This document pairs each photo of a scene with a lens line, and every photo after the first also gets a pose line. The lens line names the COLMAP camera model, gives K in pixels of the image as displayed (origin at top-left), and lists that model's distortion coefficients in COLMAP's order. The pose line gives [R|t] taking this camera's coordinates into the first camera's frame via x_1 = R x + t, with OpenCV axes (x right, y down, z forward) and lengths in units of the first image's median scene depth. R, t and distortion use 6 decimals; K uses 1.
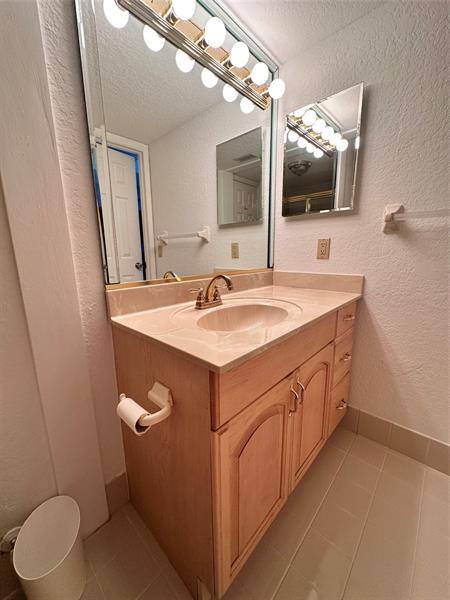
lens RADIAL K [[240.2, 0, 224.3], [0, 240.2, 299.2], [0, 0, 1]] dist [0.001090, 0.000066]
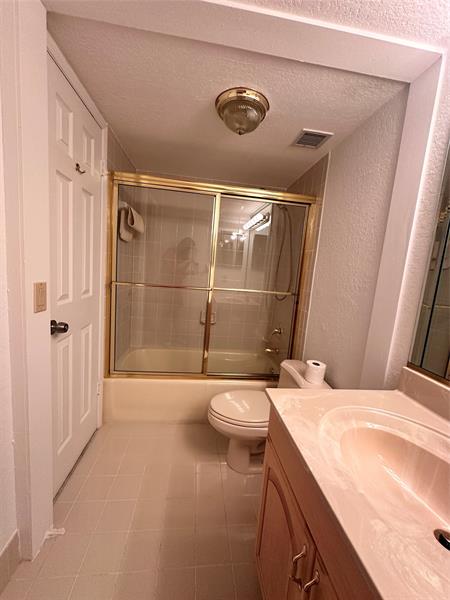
lens RADIAL K [[233.0, 0, 225.5], [0, 233.0, 298.0], [0, 0, 1]] dist [-0.000647, -0.000359]
pose [[-0.639490, 0.054360, -0.766875, 1.138821], [-0.228995, 0.938752, 0.257501, -0.564759], [0.733903, 0.340280, -0.587874, 1.231198]]
